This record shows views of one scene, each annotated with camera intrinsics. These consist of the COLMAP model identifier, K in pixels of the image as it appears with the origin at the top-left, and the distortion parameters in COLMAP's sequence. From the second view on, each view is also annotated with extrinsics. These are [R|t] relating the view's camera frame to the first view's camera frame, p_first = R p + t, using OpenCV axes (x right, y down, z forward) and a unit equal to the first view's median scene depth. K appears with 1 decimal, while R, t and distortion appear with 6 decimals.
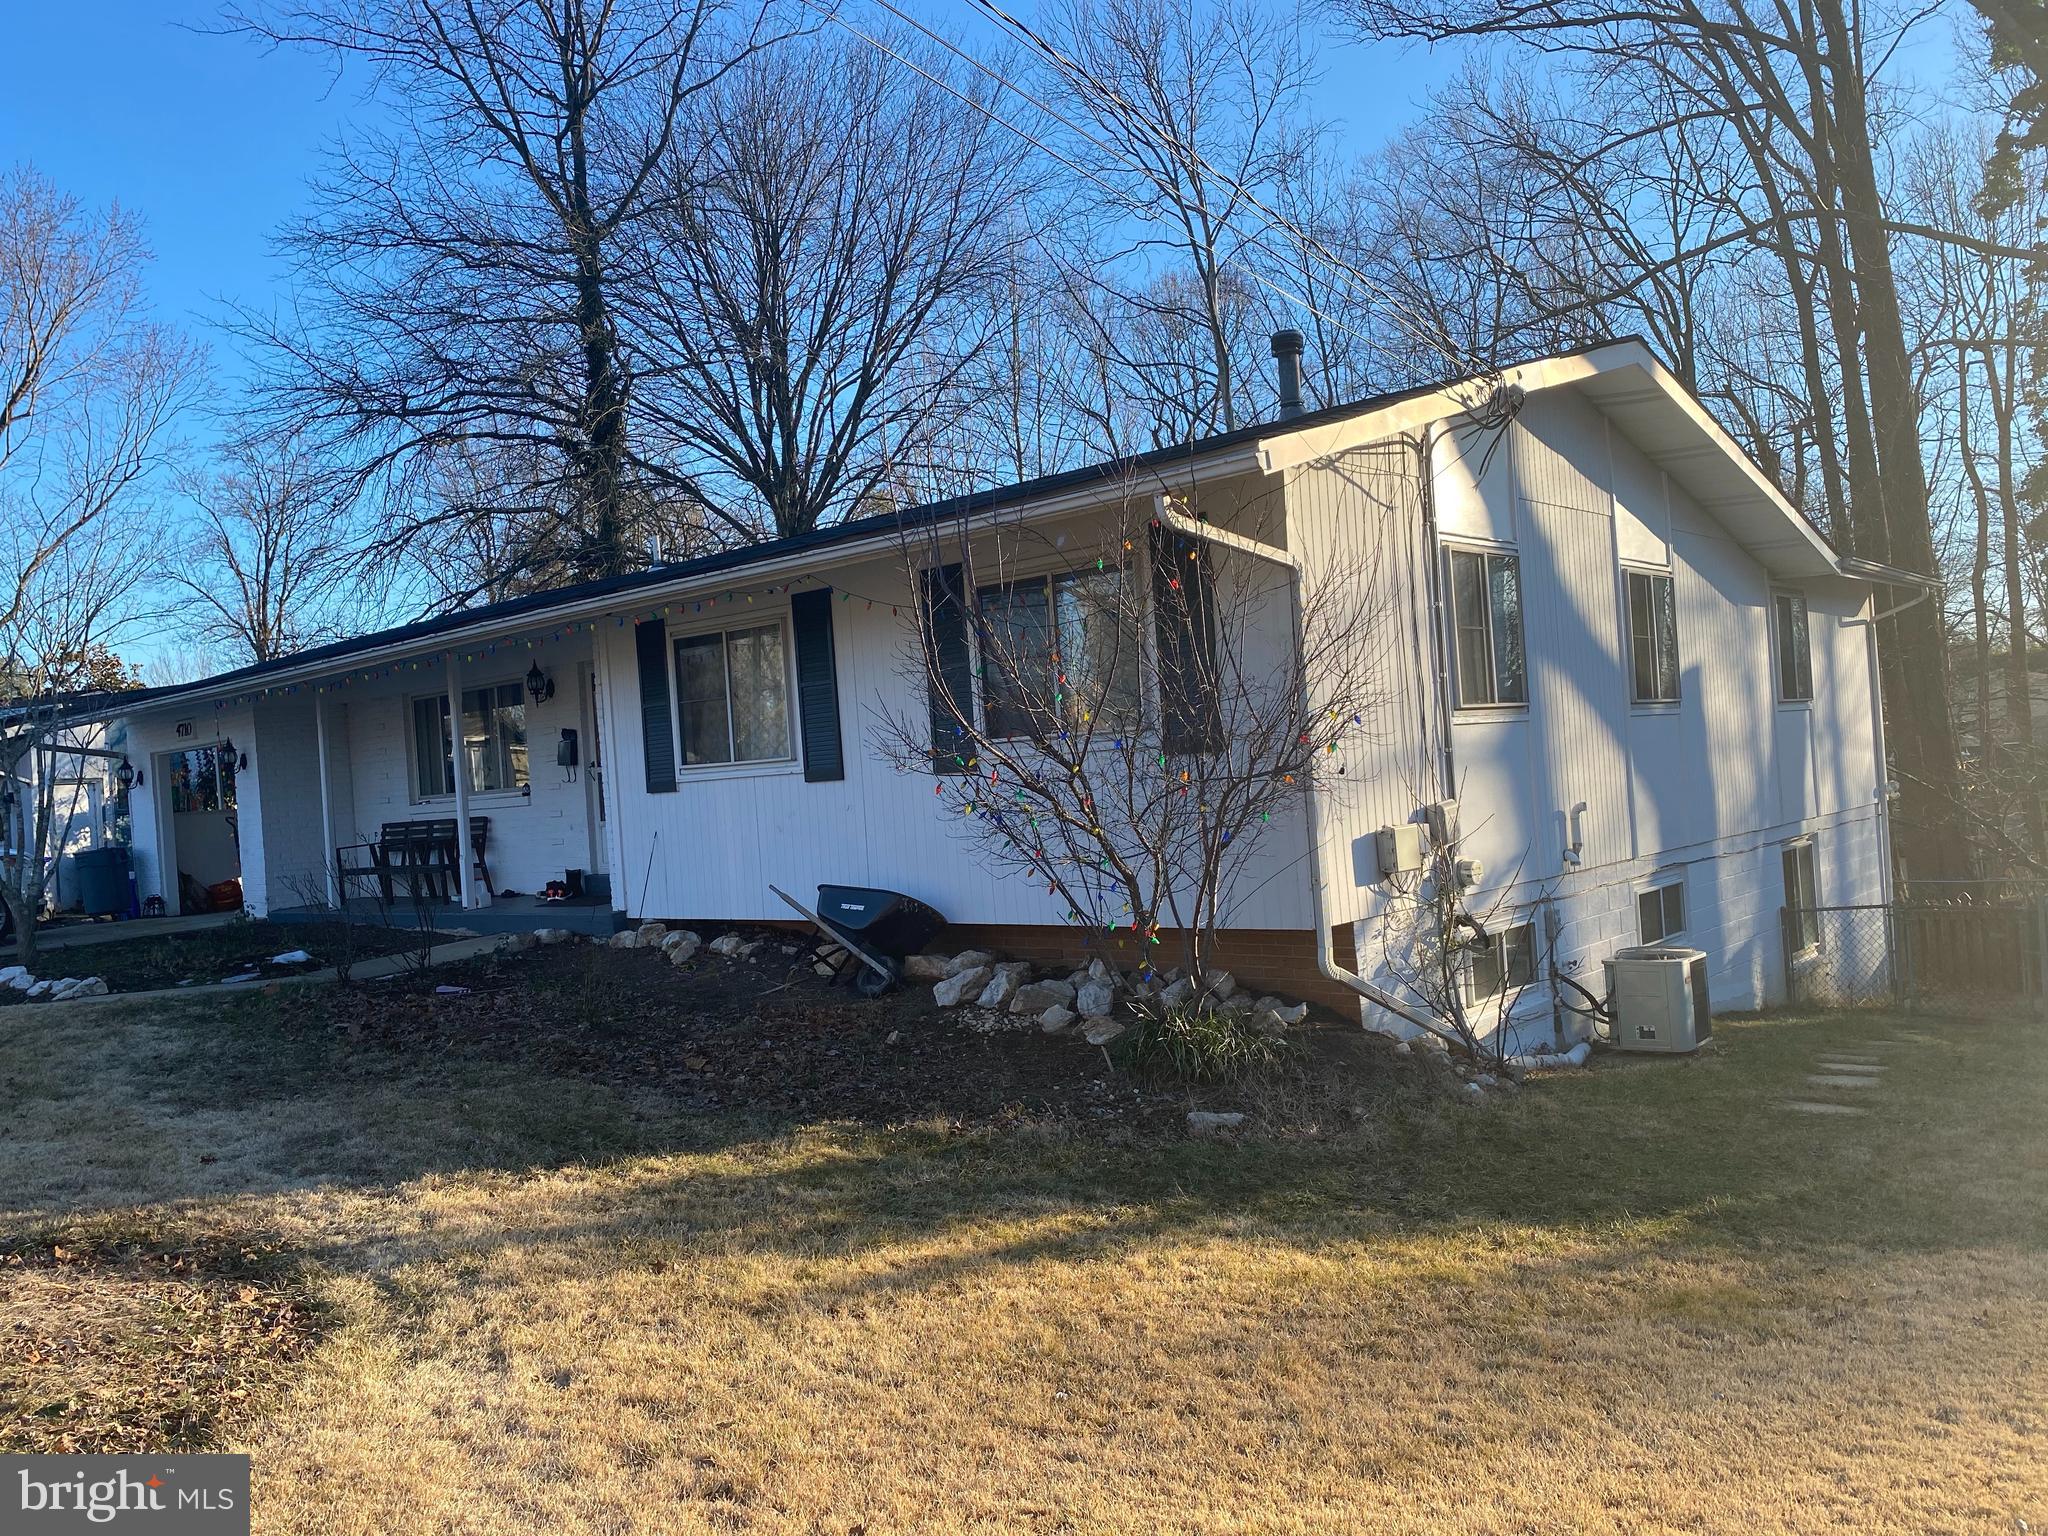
lens RADIAL K [[1544.0, 0, 1023.3], [0, 1544.0, 768.4], [0, 0, 1]] dist [0.011961, -0.009246]
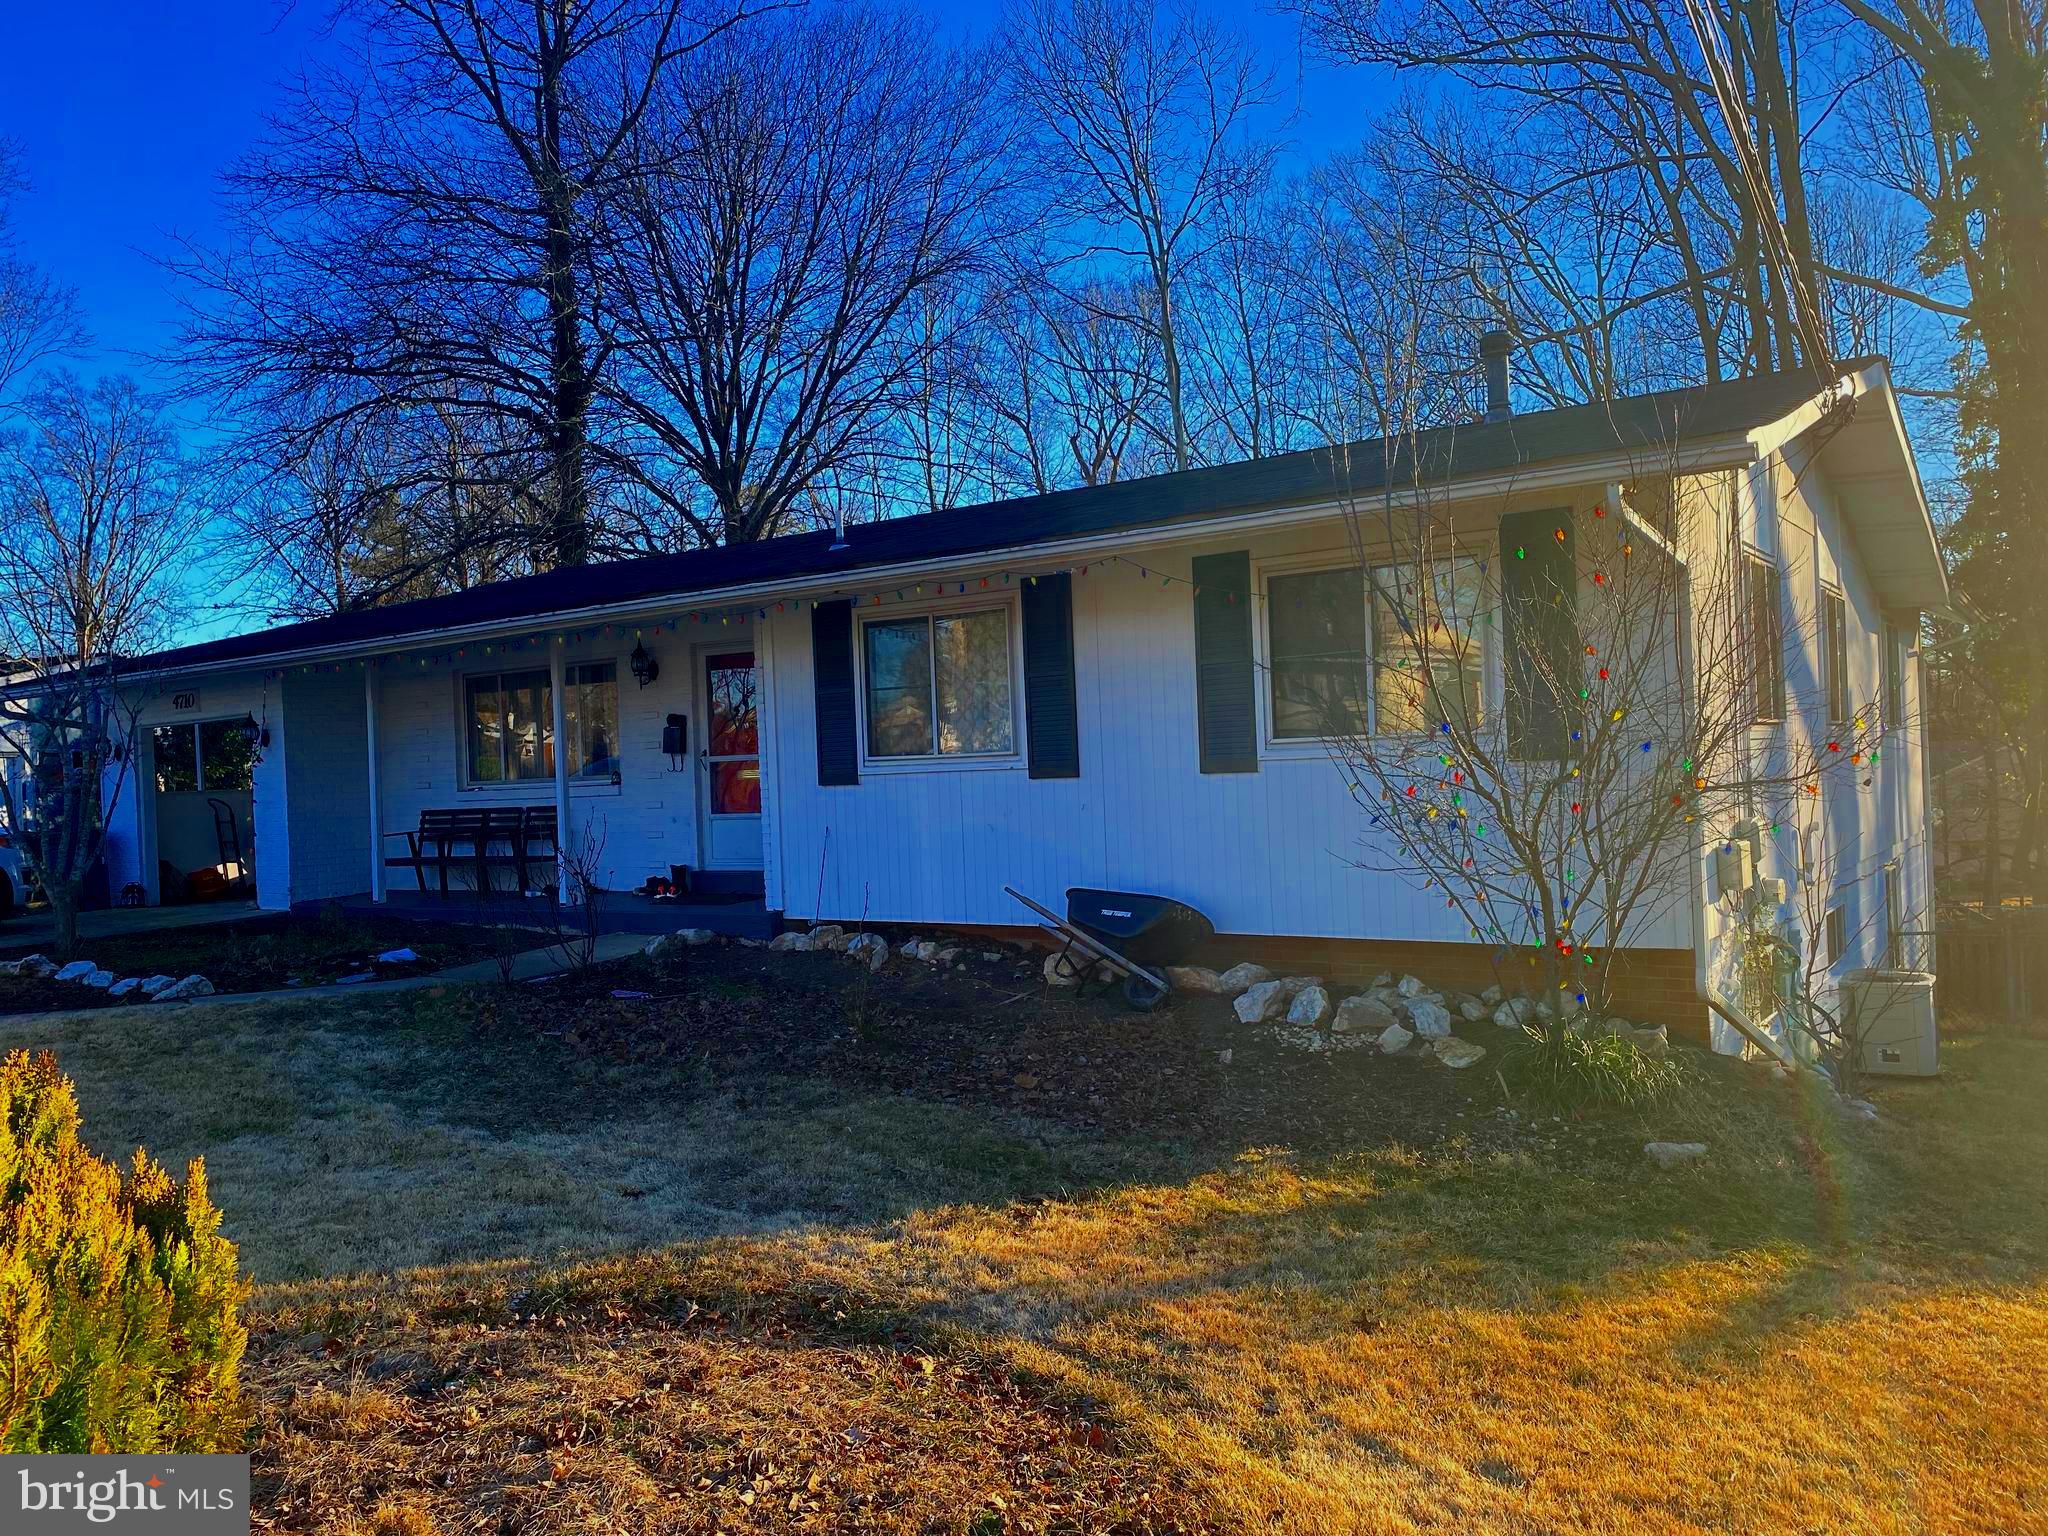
lens RADIAL K [[1544.0, 0, 1023.4], [0, 1544.0, 760.4], [0, 0, 1]] dist [0.011961, -0.009246]
pose [[0.993133, 0.030822, 0.112859, -0.229074], [-0.029802, 0.999498, -0.010713, 0.007159], [-0.113133, 0.007276, 0.993553, 0.062889]]
